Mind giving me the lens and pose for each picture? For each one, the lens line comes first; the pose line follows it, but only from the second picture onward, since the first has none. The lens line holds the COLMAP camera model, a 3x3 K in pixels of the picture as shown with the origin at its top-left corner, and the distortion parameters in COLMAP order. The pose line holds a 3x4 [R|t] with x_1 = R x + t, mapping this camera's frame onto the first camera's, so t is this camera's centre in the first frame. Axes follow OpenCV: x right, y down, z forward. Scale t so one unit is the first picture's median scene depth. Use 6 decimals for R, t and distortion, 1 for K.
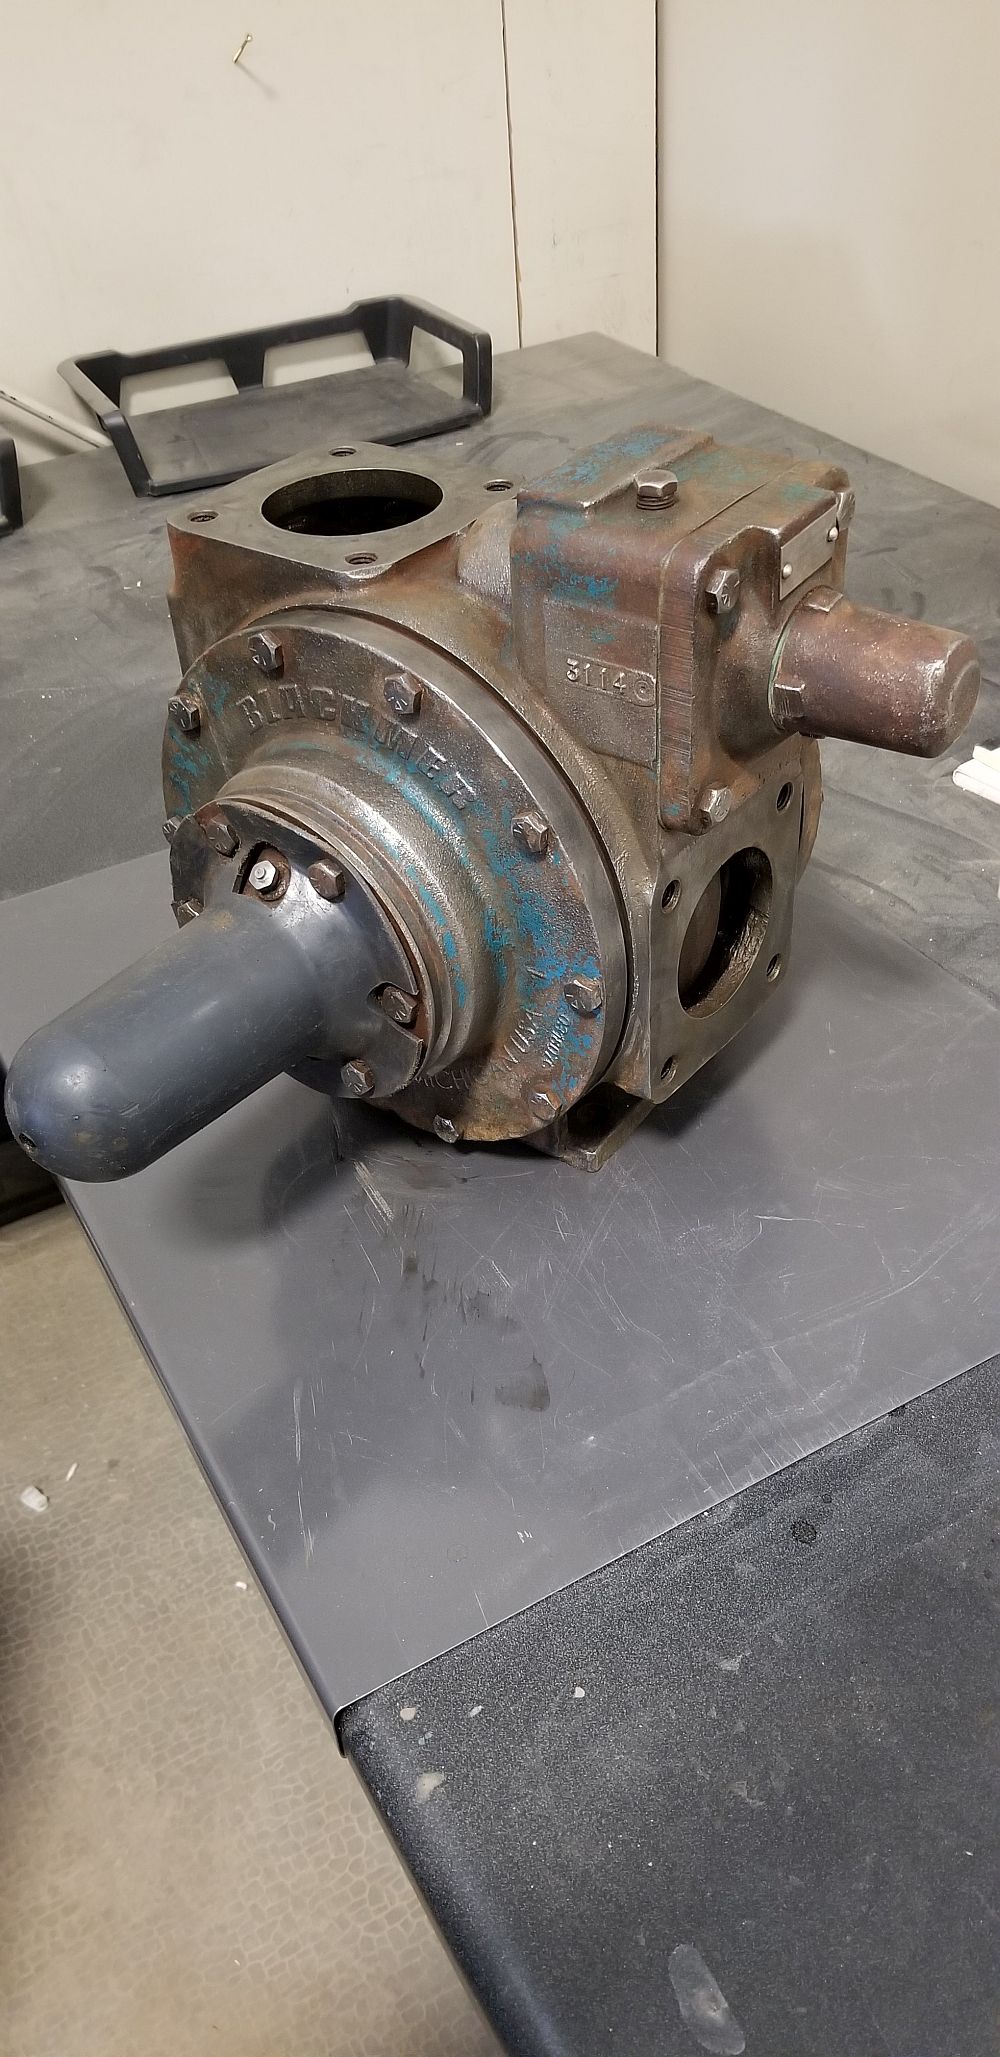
lens RADIAL K [[1665.2, 0, 500.0], [0, 1665.2, 1028.5], [0, 0, 1]] dist [-0.000409, -0.047537]
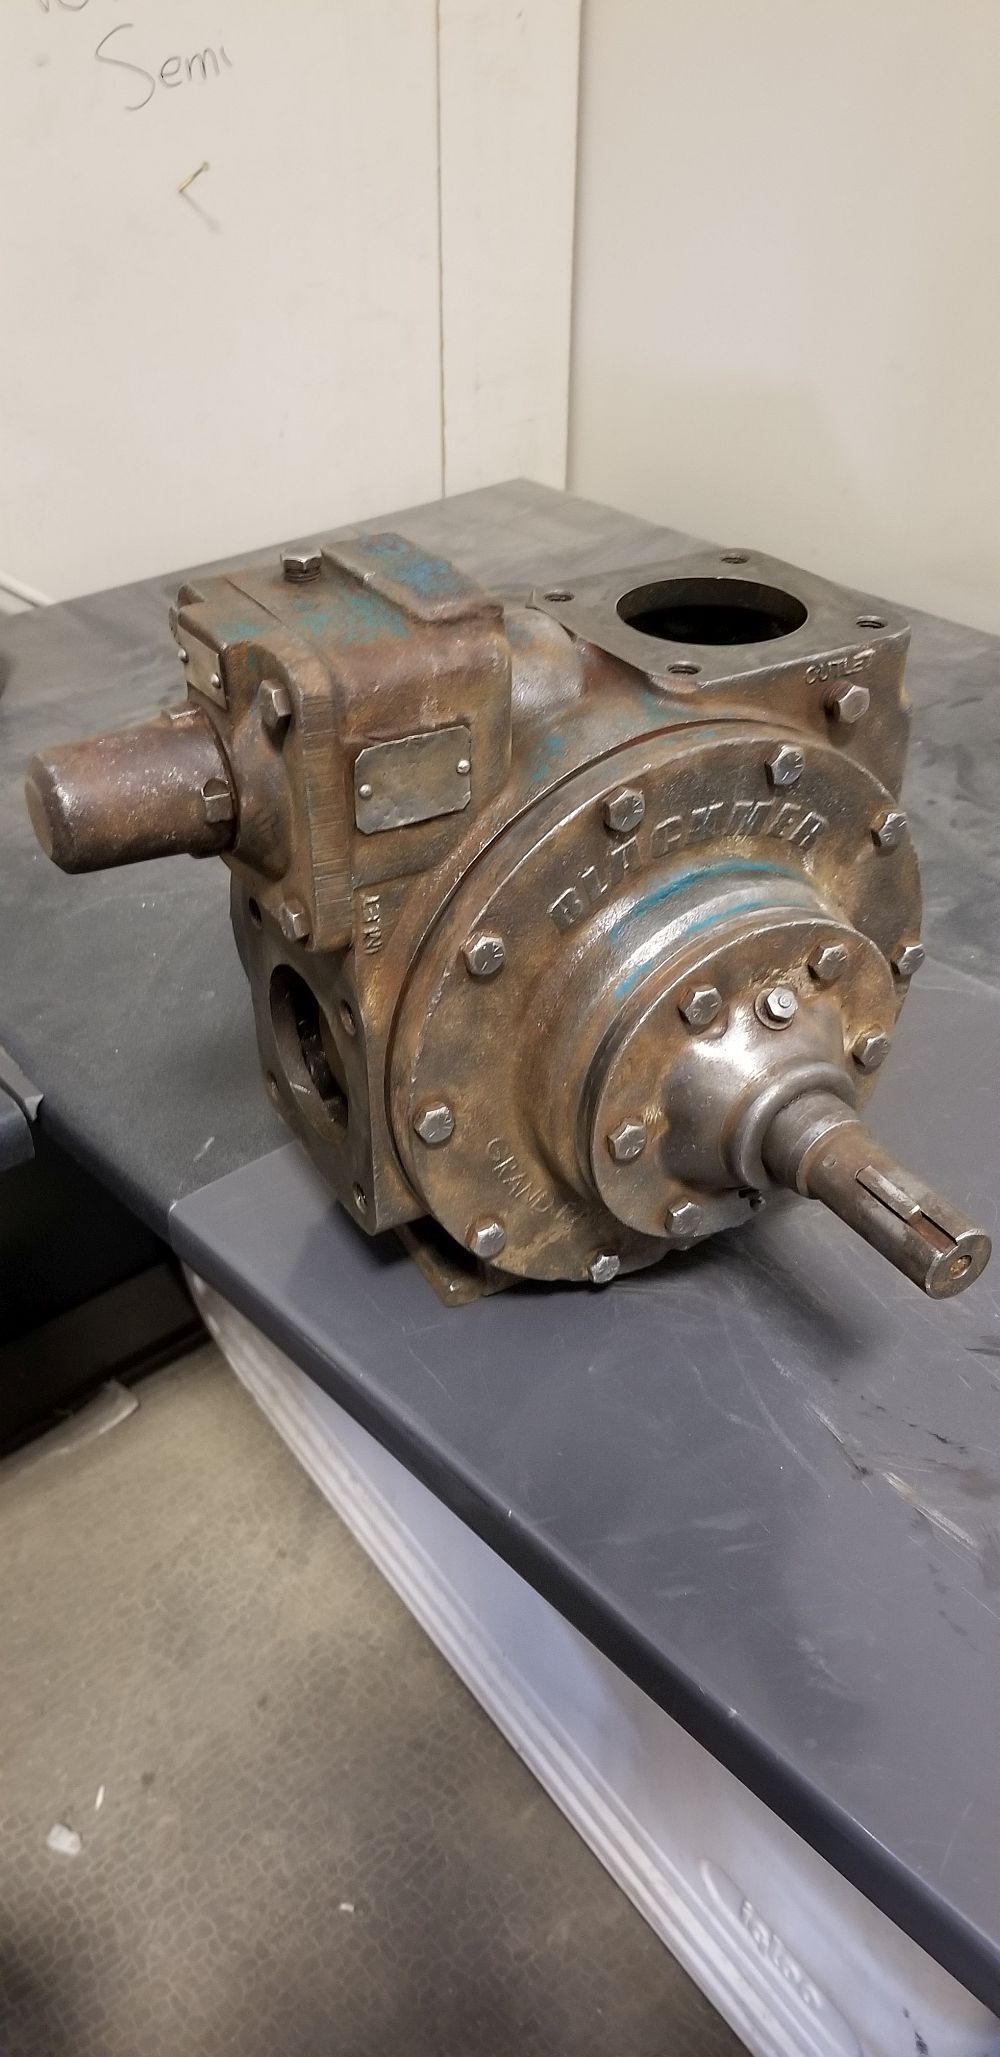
lens RADIAL K [[1665.2, 0, 500.0], [0, 1665.2, 1028.5], [0, 0, 1]] dist [-0.000409, -0.047537]
pose [[0.974404, -0.071845, 0.213016, -0.218957], [0.086978, 0.994246, -0.062535, -0.052774], [-0.207297, 0.079462, 0.975045, 0.110169]]
